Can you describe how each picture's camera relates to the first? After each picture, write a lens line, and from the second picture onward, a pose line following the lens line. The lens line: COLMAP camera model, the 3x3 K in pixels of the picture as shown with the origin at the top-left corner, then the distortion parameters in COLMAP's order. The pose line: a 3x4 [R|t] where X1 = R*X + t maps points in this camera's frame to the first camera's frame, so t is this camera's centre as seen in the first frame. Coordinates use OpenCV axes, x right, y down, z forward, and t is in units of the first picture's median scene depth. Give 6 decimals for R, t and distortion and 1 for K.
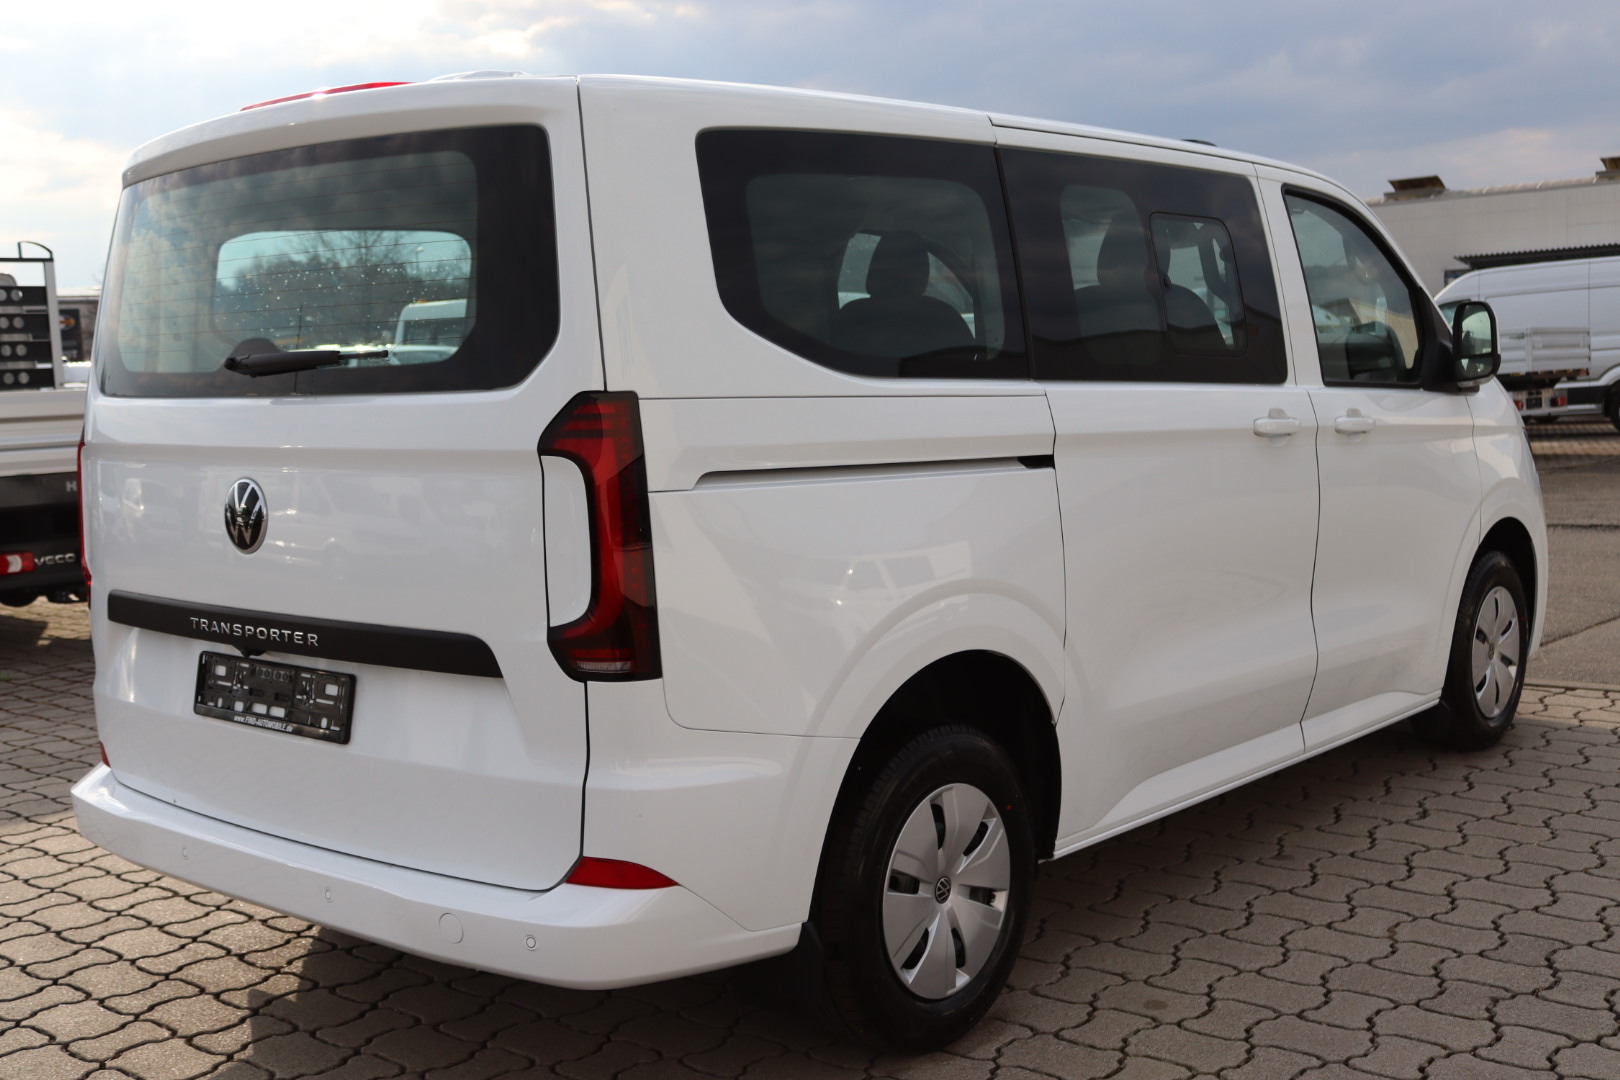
lens RADIAL K [[1838.7, 0, 811.6], [0, 1838.7, 511.1], [0, 0, 1]] dist [-0.060074, 0.009762]
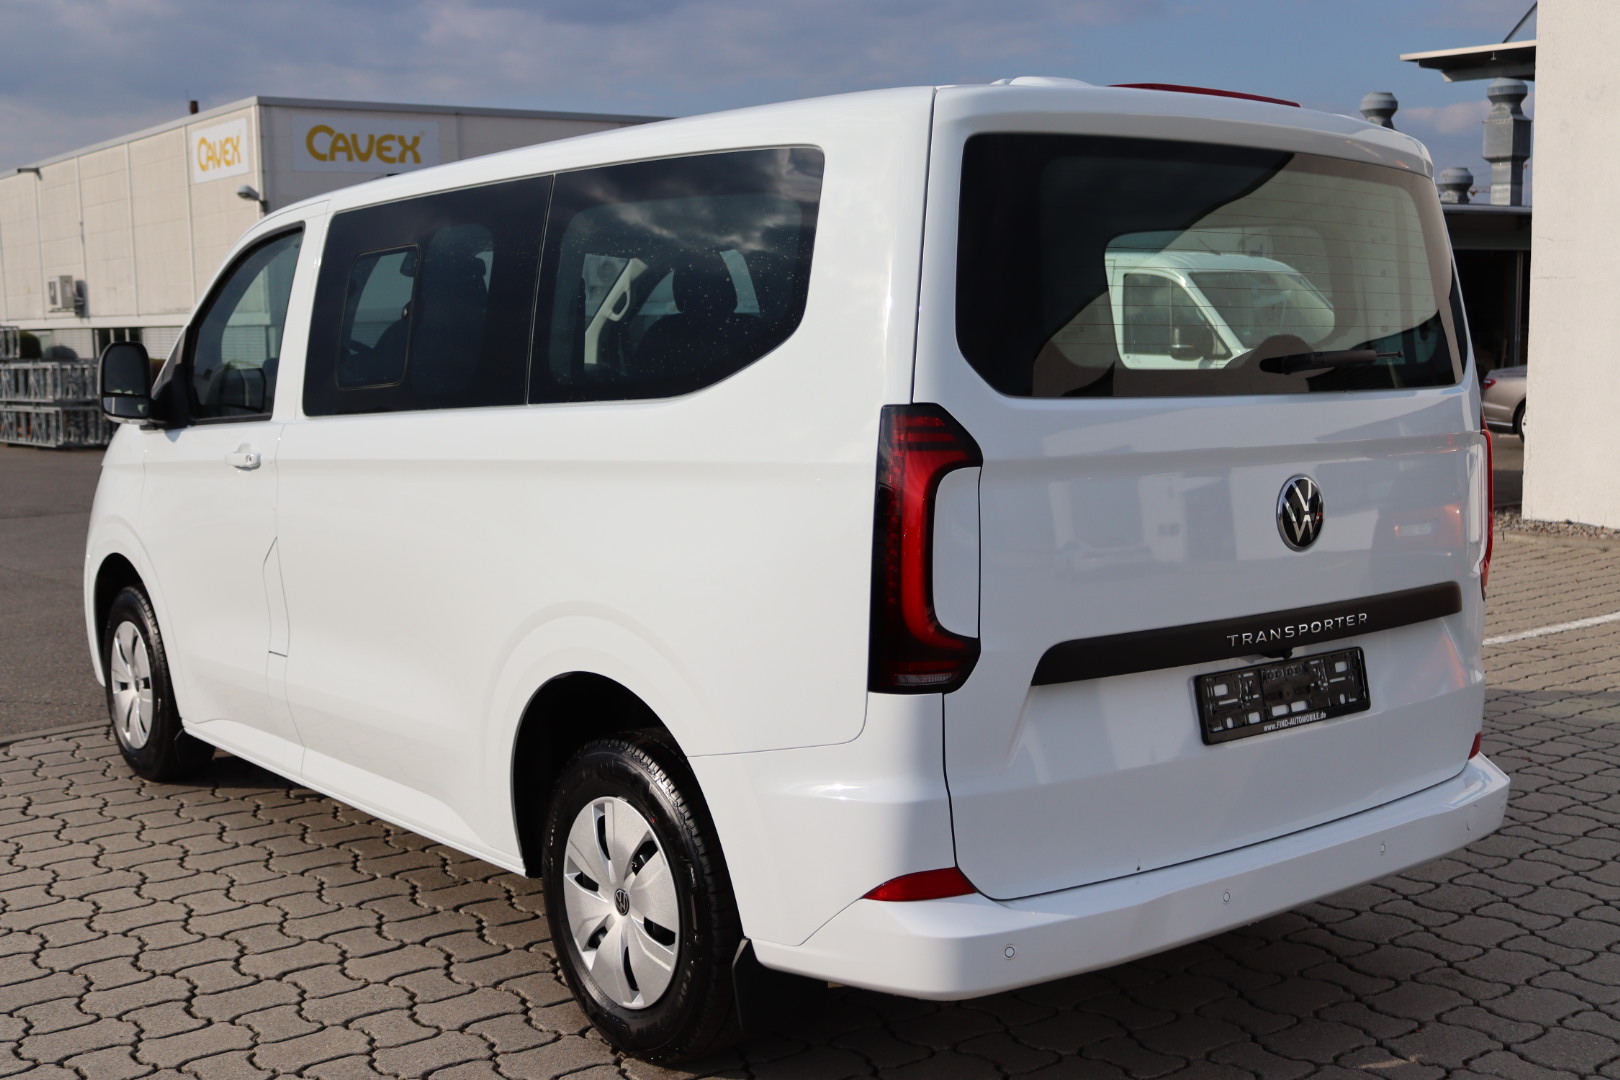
lens RADIAL K [[1804.9, 0, 810.0], [0, 1804.9, 540.0], [0, 0, 1]] dist [-0.115705, 0.158163]
pose [[0.199069, -0.075371, 0.977083, -1.317418], [0.092810, 0.994007, 0.057768, -0.064248], [-0.975581, 0.079183, 0.204871, 1.064037]]
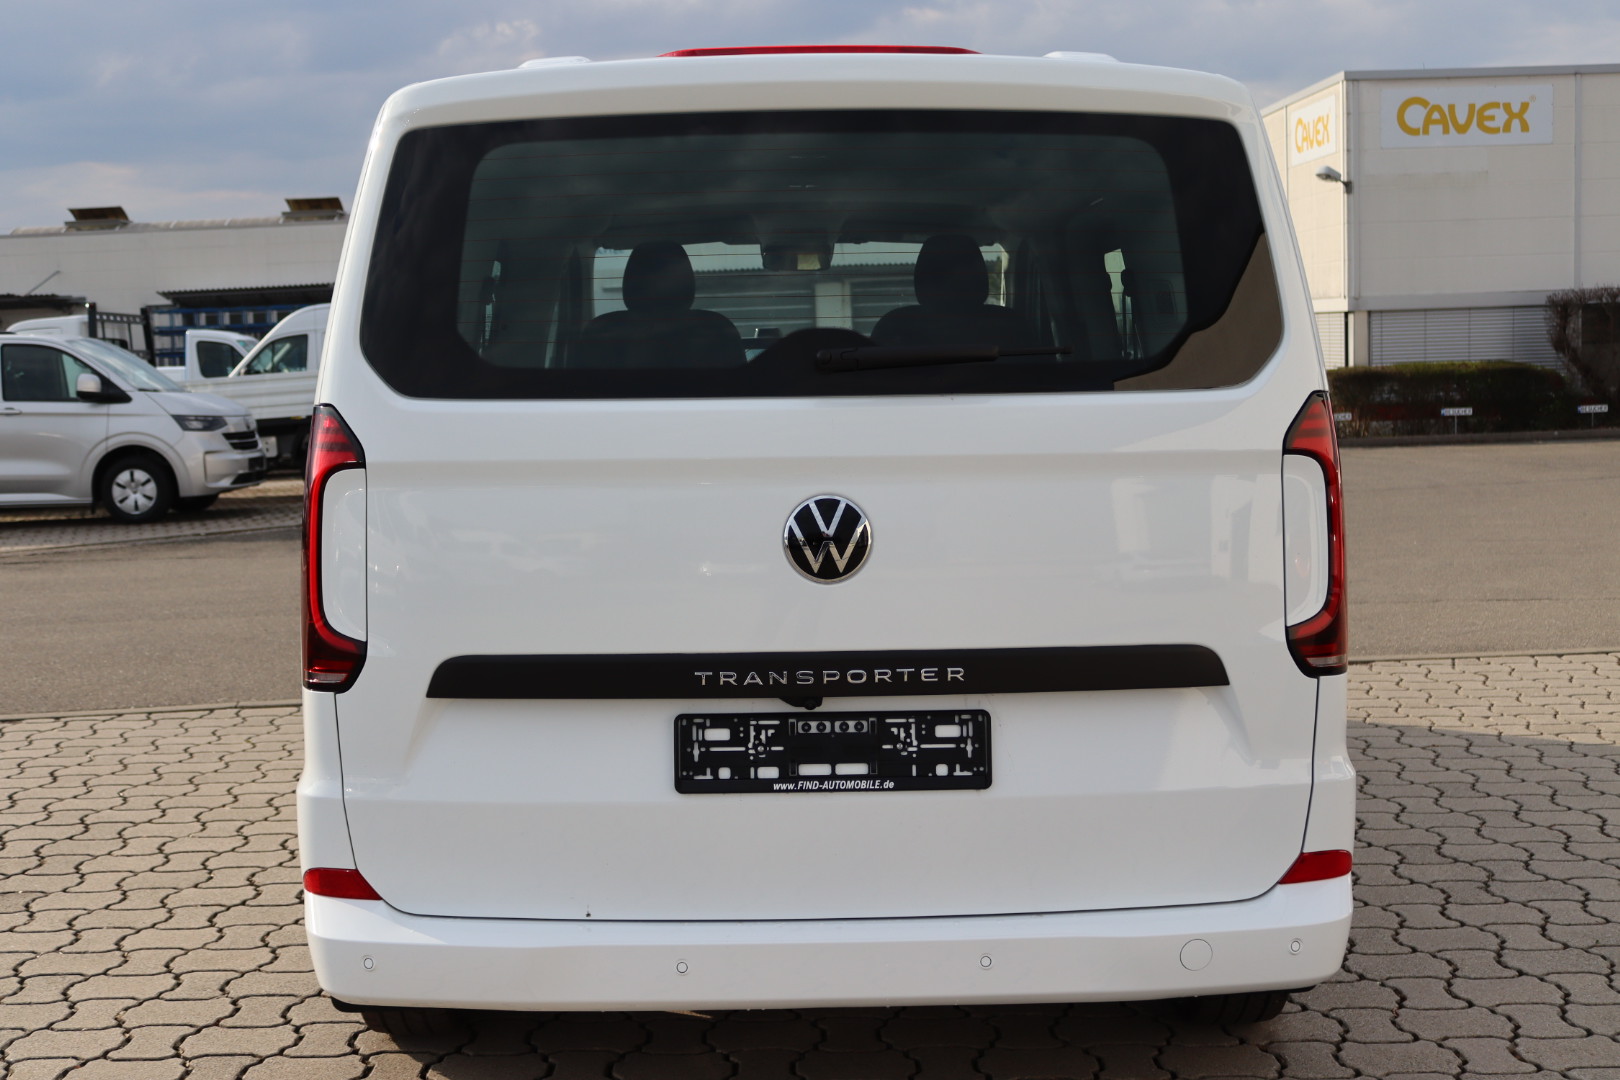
lens RADIAL K [[1886.7, 0, 810.0], [0, 1886.7, 540.0], [0, 0, 1]] dist [-0.054855, 0.061169]
pose [[0.749480, -0.046320, 0.660404, -0.889825], [0.051540, 0.998604, 0.011549, -0.007803], [-0.660018, 0.025381, 0.750821, 0.354932]]
